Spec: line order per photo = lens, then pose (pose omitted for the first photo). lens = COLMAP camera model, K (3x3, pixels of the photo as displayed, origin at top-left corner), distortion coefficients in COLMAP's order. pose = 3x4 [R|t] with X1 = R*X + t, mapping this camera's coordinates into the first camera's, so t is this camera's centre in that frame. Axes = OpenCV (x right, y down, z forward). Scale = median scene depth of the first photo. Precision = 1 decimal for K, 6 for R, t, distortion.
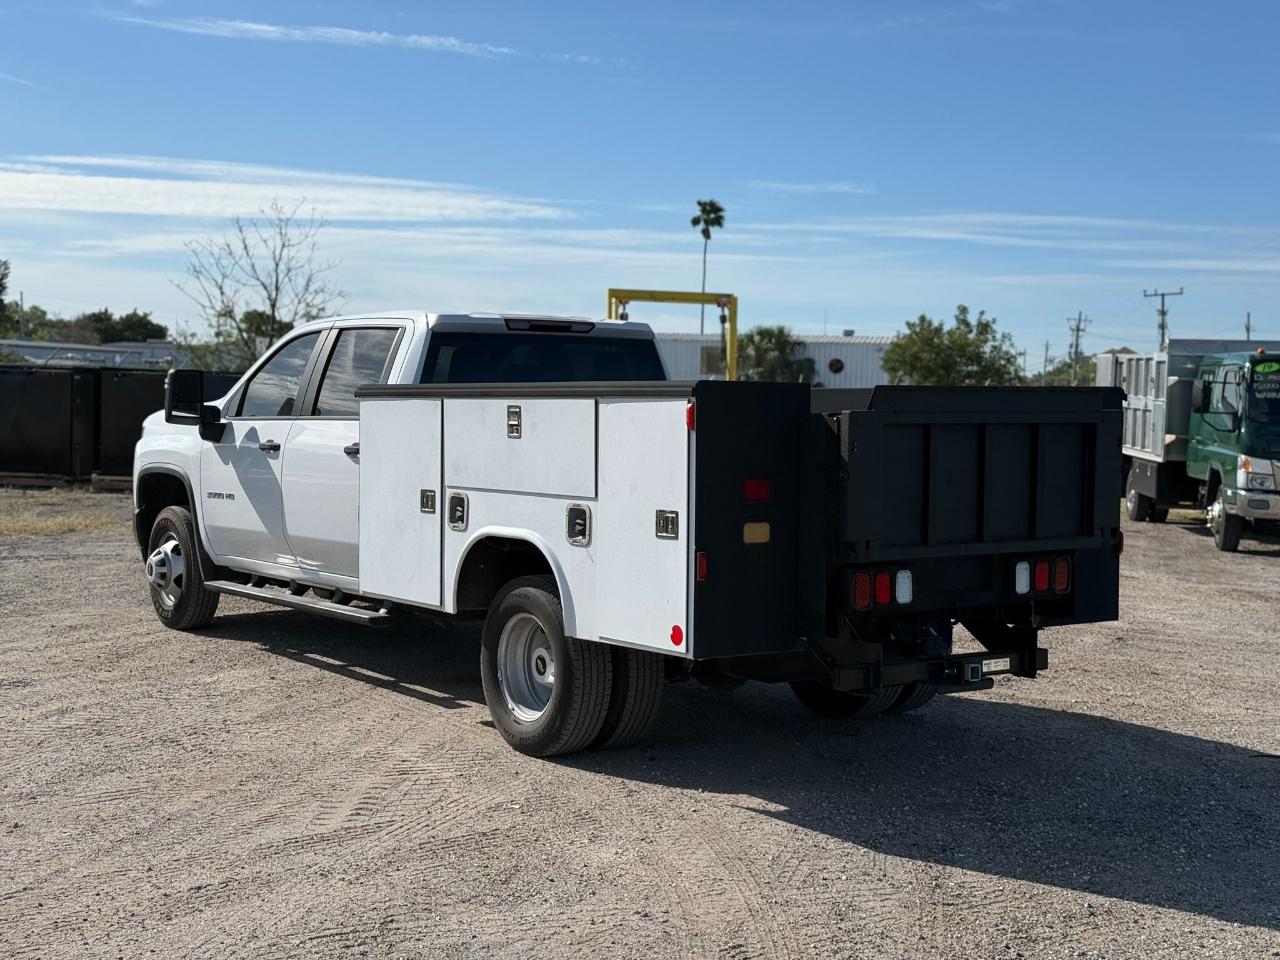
lens RADIAL K [[1767.2, 0, 645.8], [0, 1767.2, 485.3], [0, 0, 1]] dist [0.107046, 0.000000]
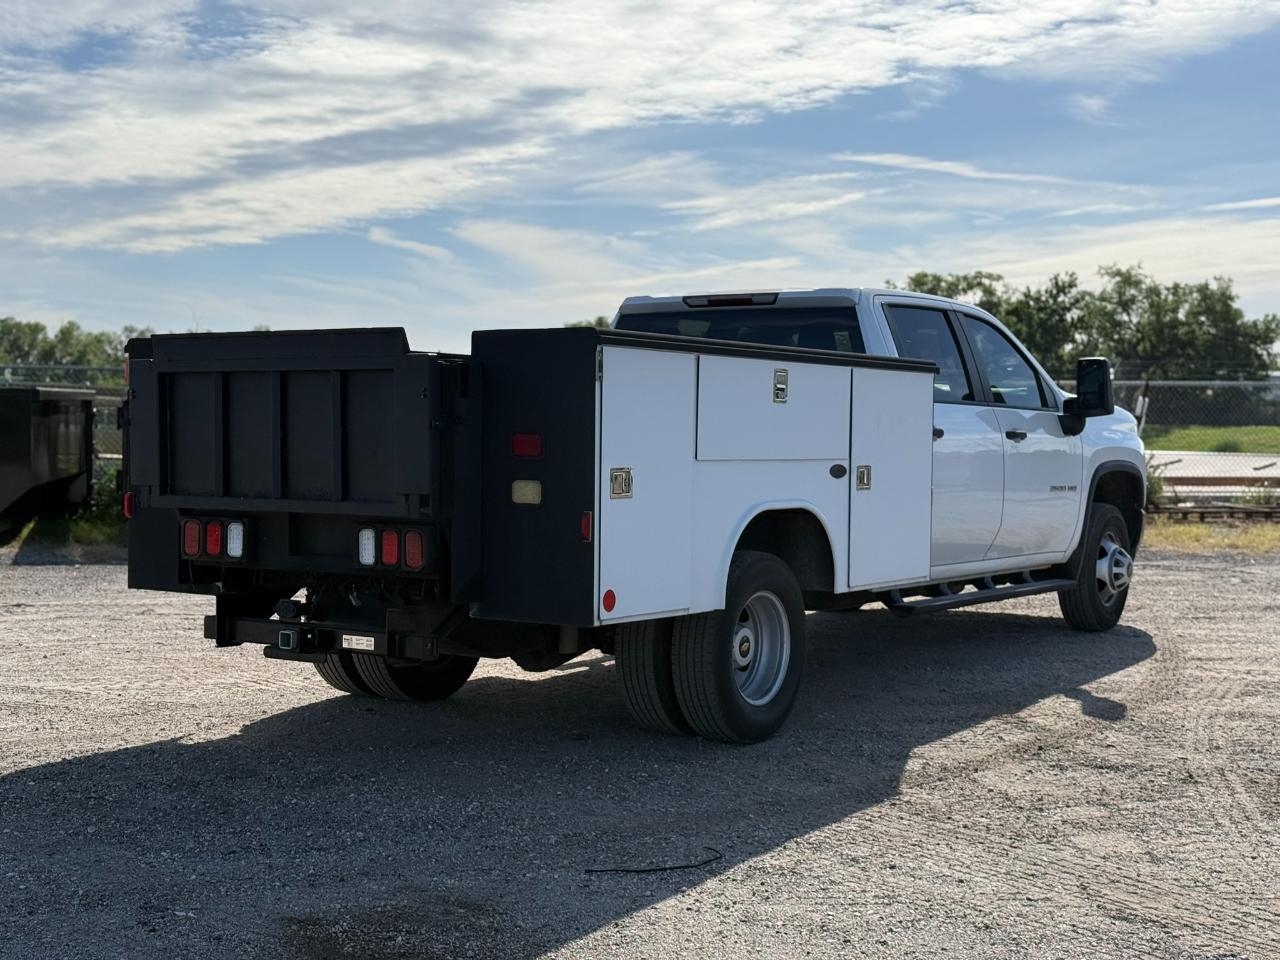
lens RADIAL K [[1767.2, 0, 642.7], [0, 1767.2, 469.6], [0, 0, 1]] dist [0.107046, 0.000000]
pose [[0.353853, 0.013585, -0.935202, 0.859276], [-0.049876, 0.998746, -0.004363, 0.008602], [0.933970, 0.048189, 0.354087, 0.644778]]
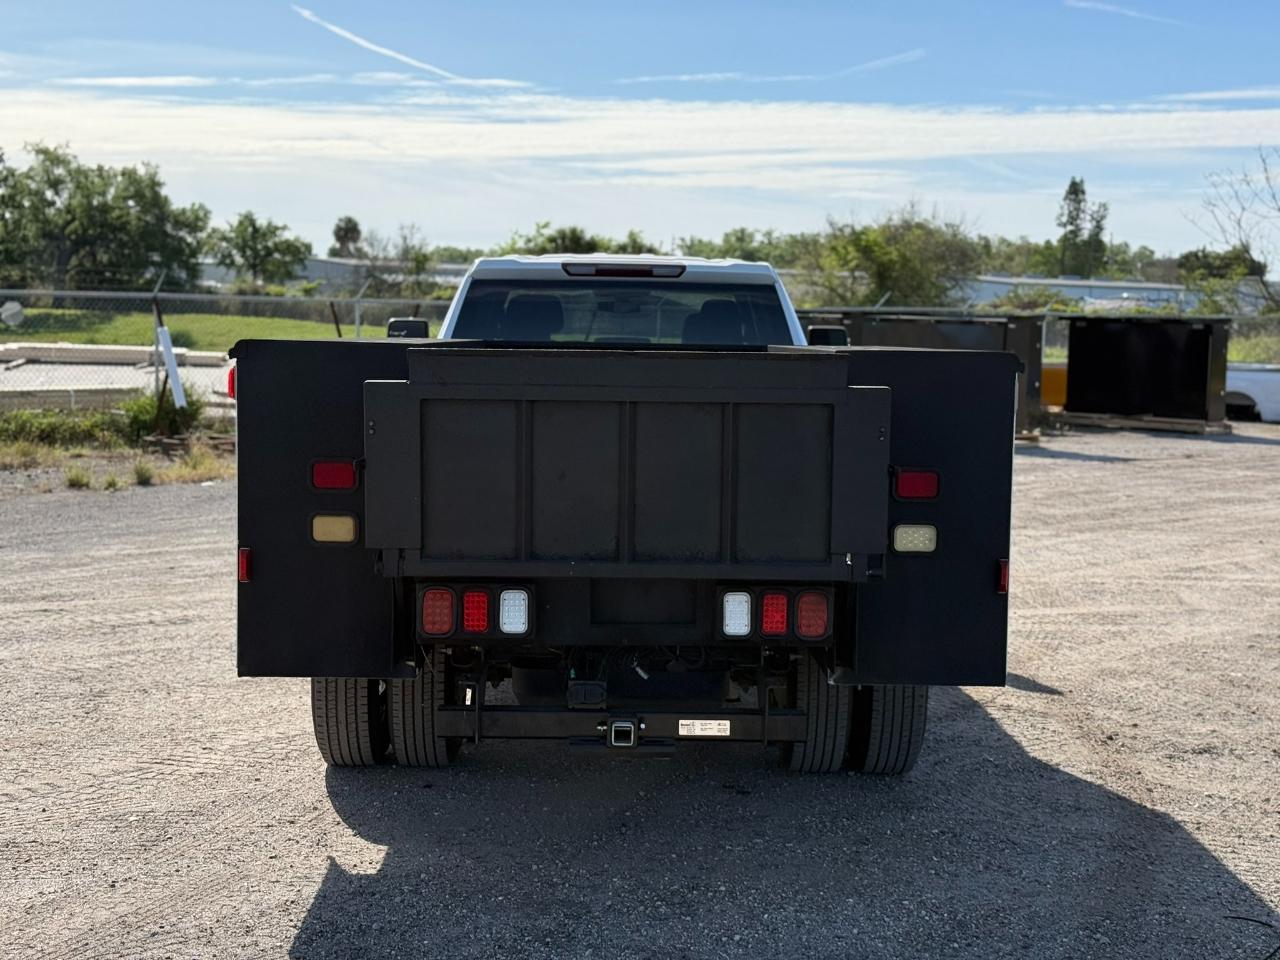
lens RADIAL K [[1767.2, 0, 631.7], [0, 1767.2, 478.1], [0, 0, 1]] dist [0.107046, 0.000000]
pose [[0.824549, 0.052283, -0.563369, 0.461545], [-0.035277, 0.998535, 0.041037, -0.025103], [0.564689, -0.013963, 0.825185, 0.298597]]
